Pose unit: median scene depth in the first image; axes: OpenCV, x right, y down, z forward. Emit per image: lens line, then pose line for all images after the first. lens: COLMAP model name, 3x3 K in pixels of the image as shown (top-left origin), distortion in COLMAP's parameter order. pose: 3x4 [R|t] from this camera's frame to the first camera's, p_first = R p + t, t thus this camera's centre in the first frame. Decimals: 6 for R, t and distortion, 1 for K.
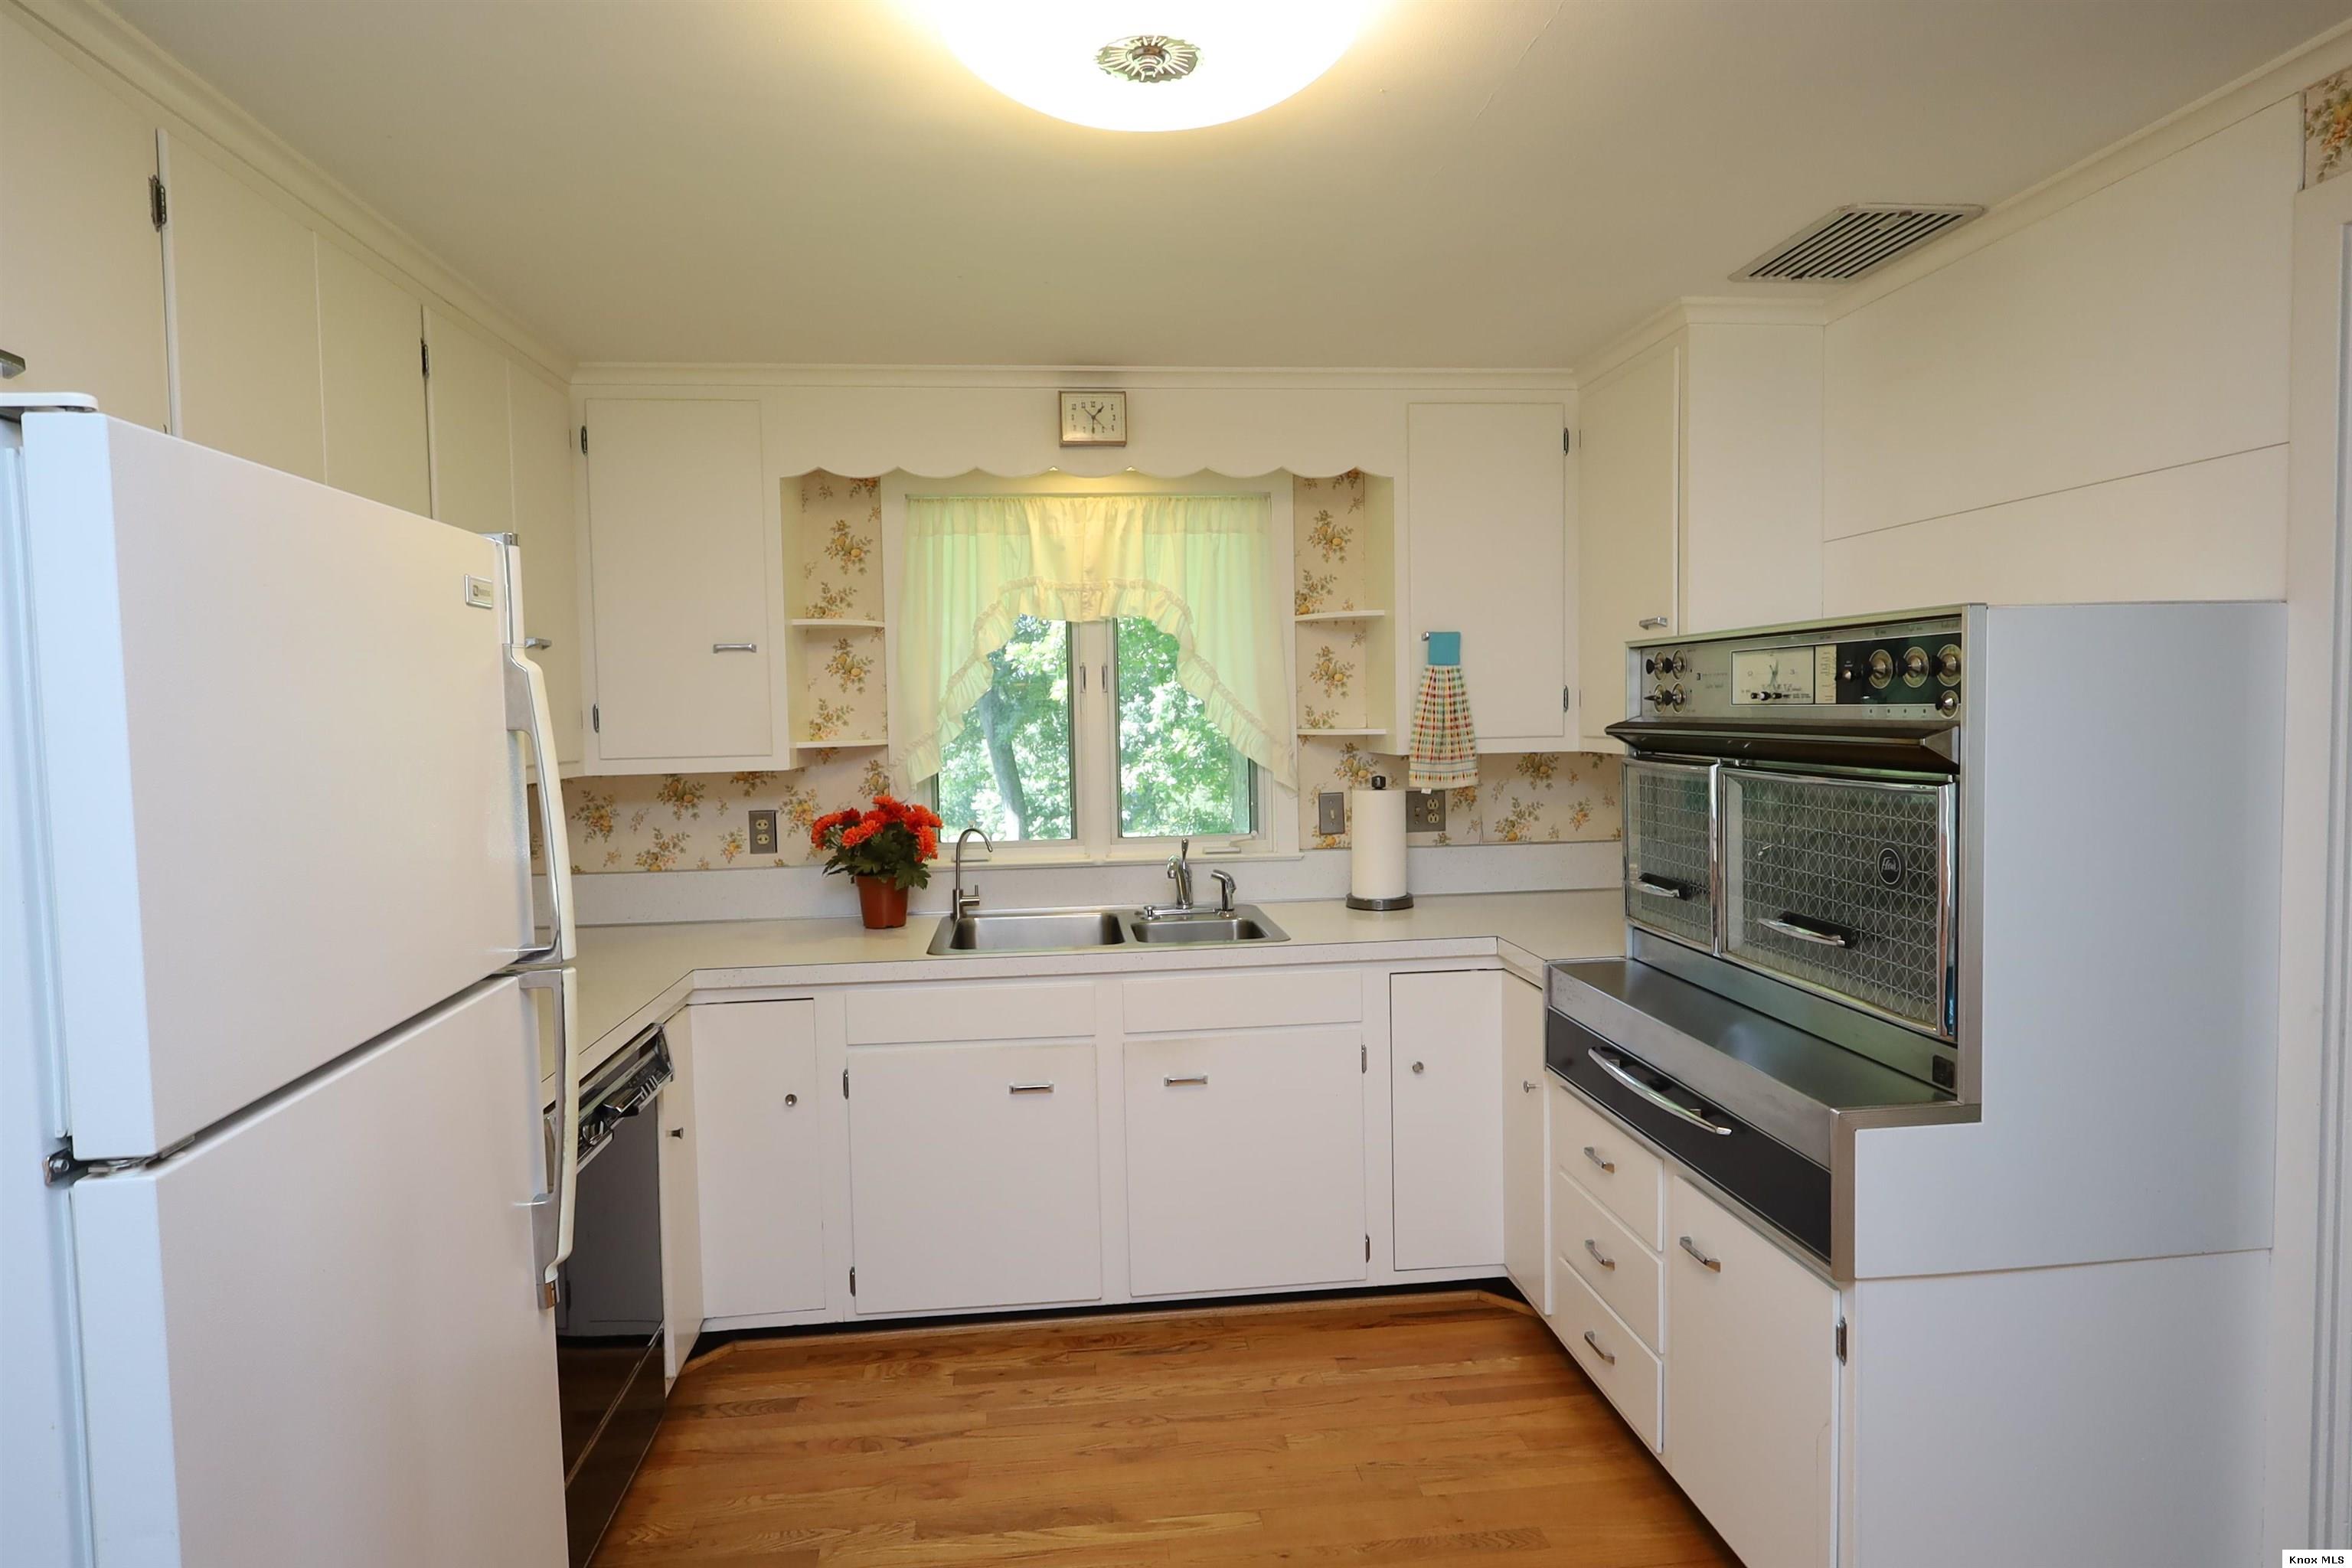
lens RADIAL K [[1307.2, 0, 1176.0], [0, 1307.2, 784.0], [0, 0, 1]] dist [-0.000038, -0.000400]
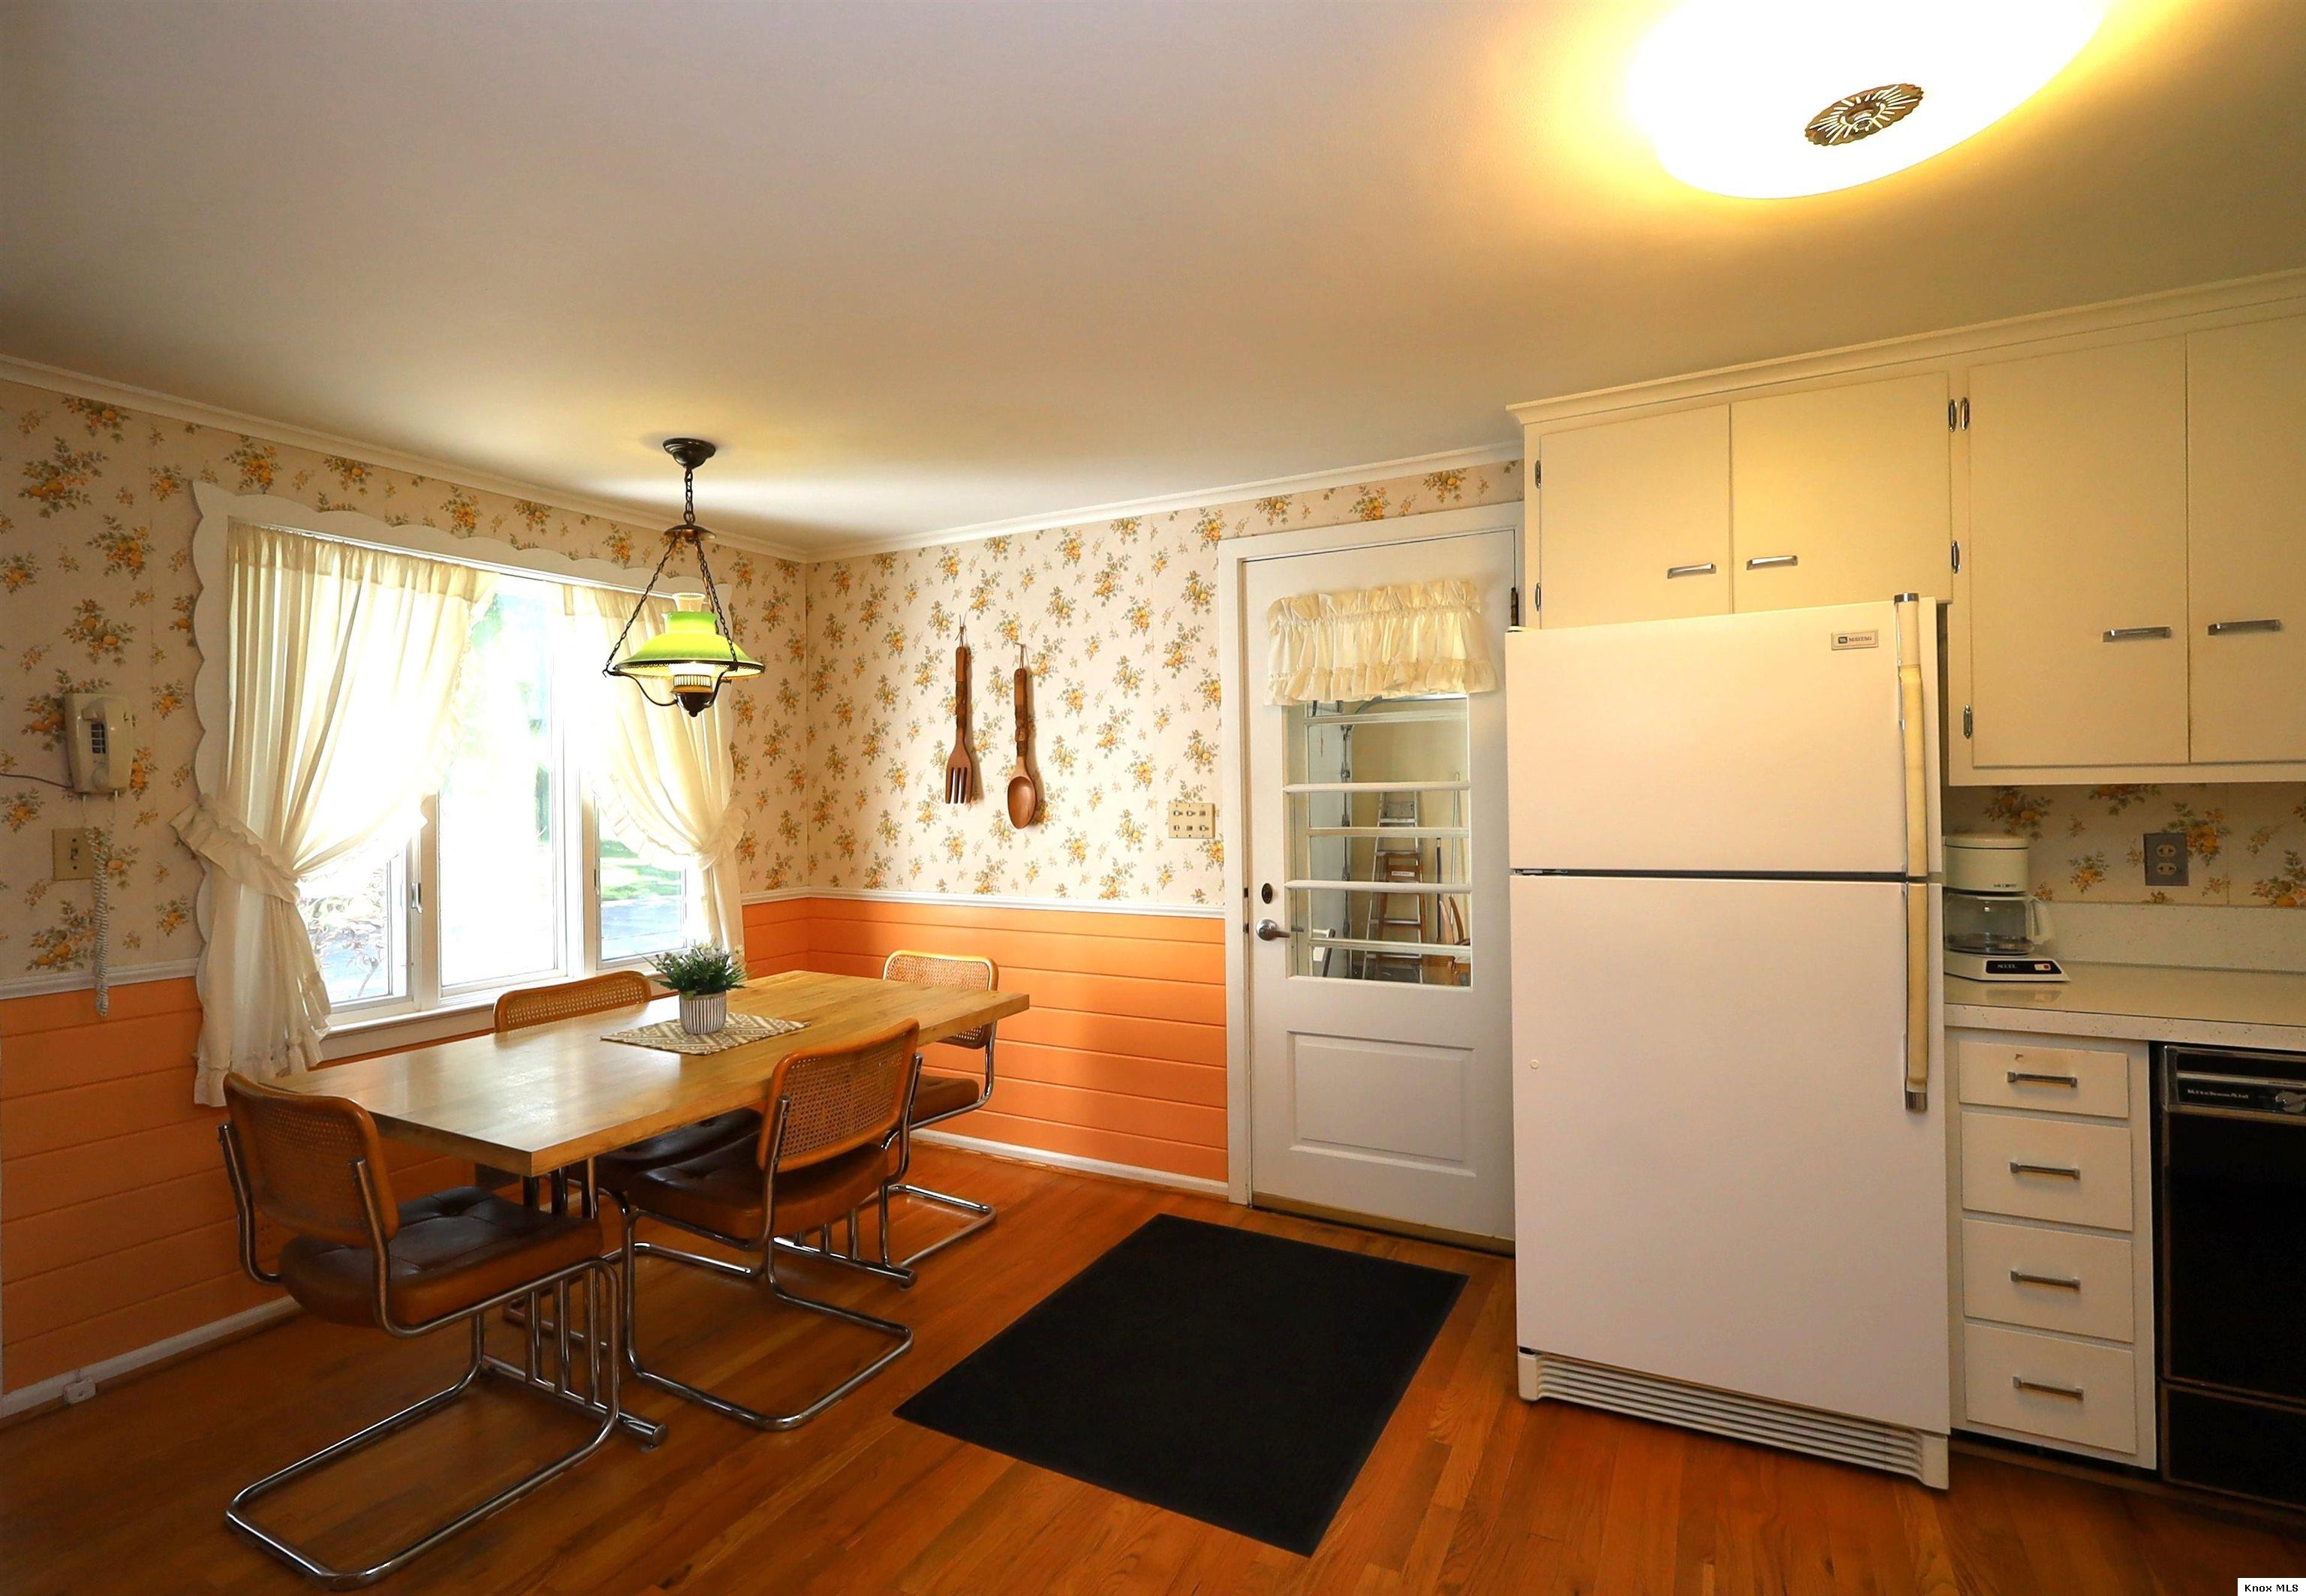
lens RADIAL K [[1065.3, 0, 1153.0], [0, 1065.3, 798.0], [0, 0, 1]] dist [-0.002284, -0.000039]
pose [[-0.552080, 0.037669, -0.832940, 0.452570], [-0.021349, 0.998013, 0.059285, -0.004163], [0.833518, 0.050512, -0.550178, 0.438279]]
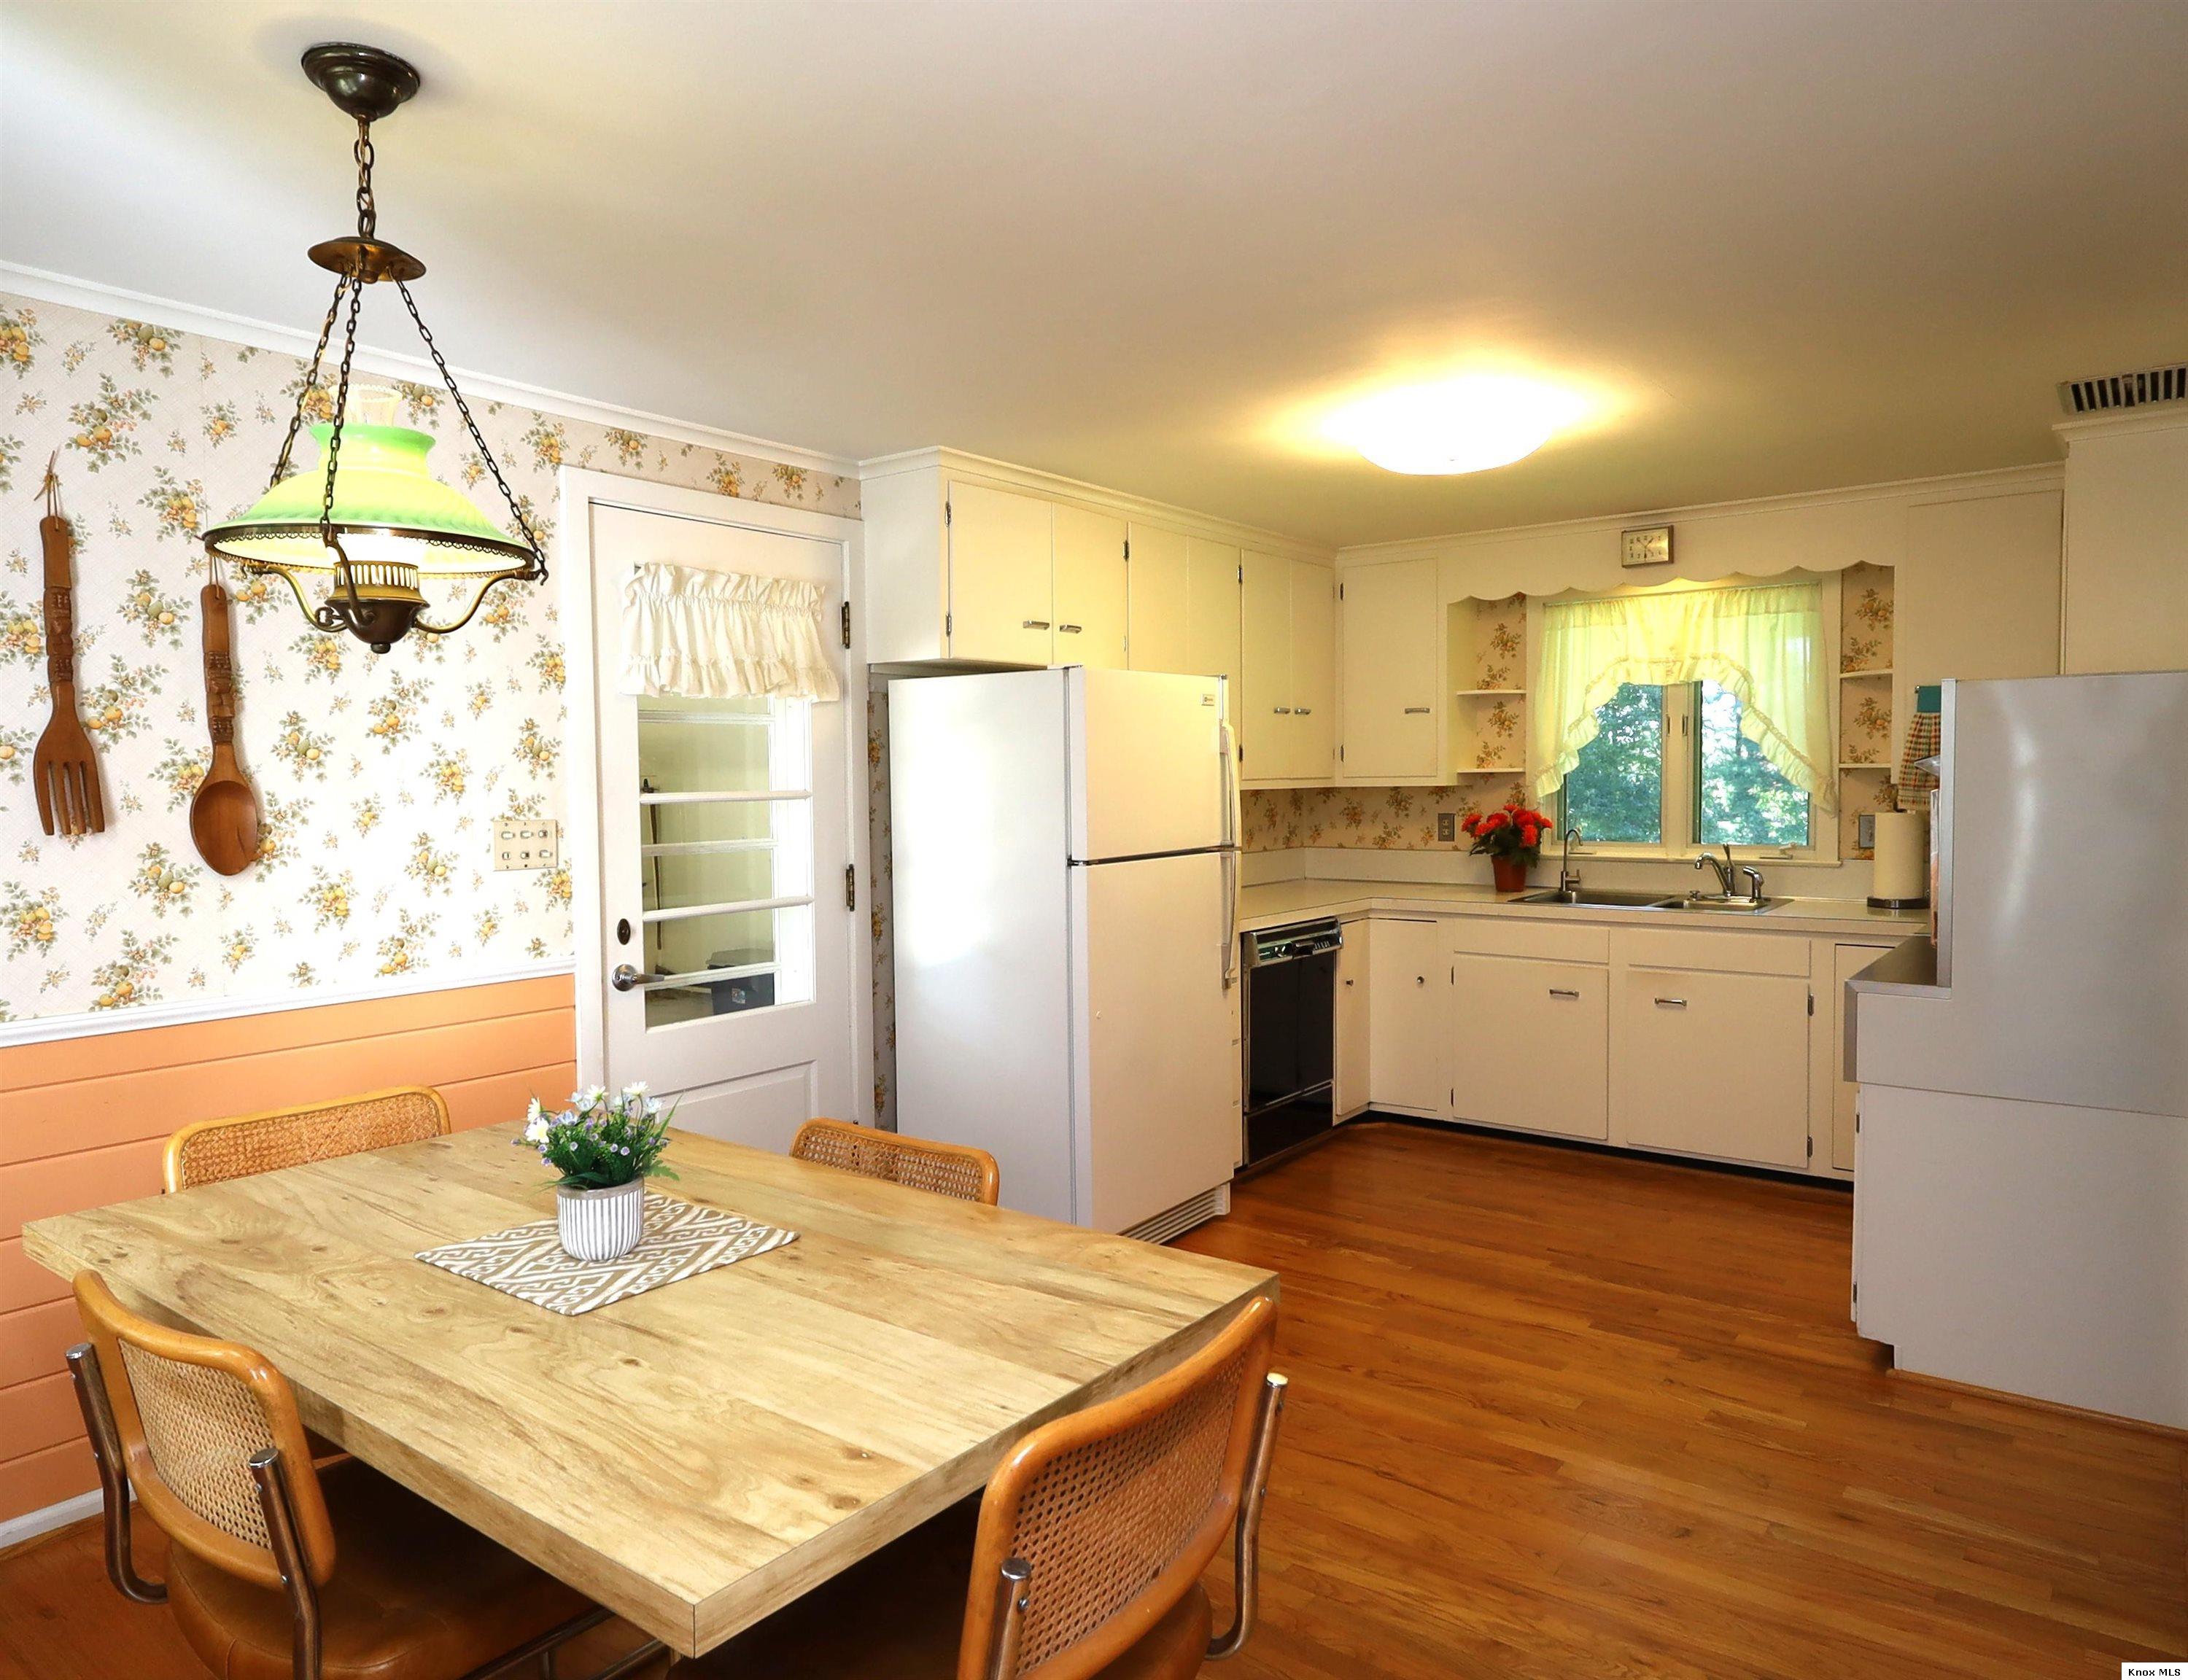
lens RADIAL K [[1420.0, 0, 1094.0], [0, 1420.0, 840.0], [0, 0, 1]] dist [0.008436, 0.002266]
pose [[0.730113, 0.042581, -0.681998, 0.531908], [-0.041901, 0.998968, 0.017514, 0.039731], [0.682041, 0.015789, 0.731144, -0.520926]]
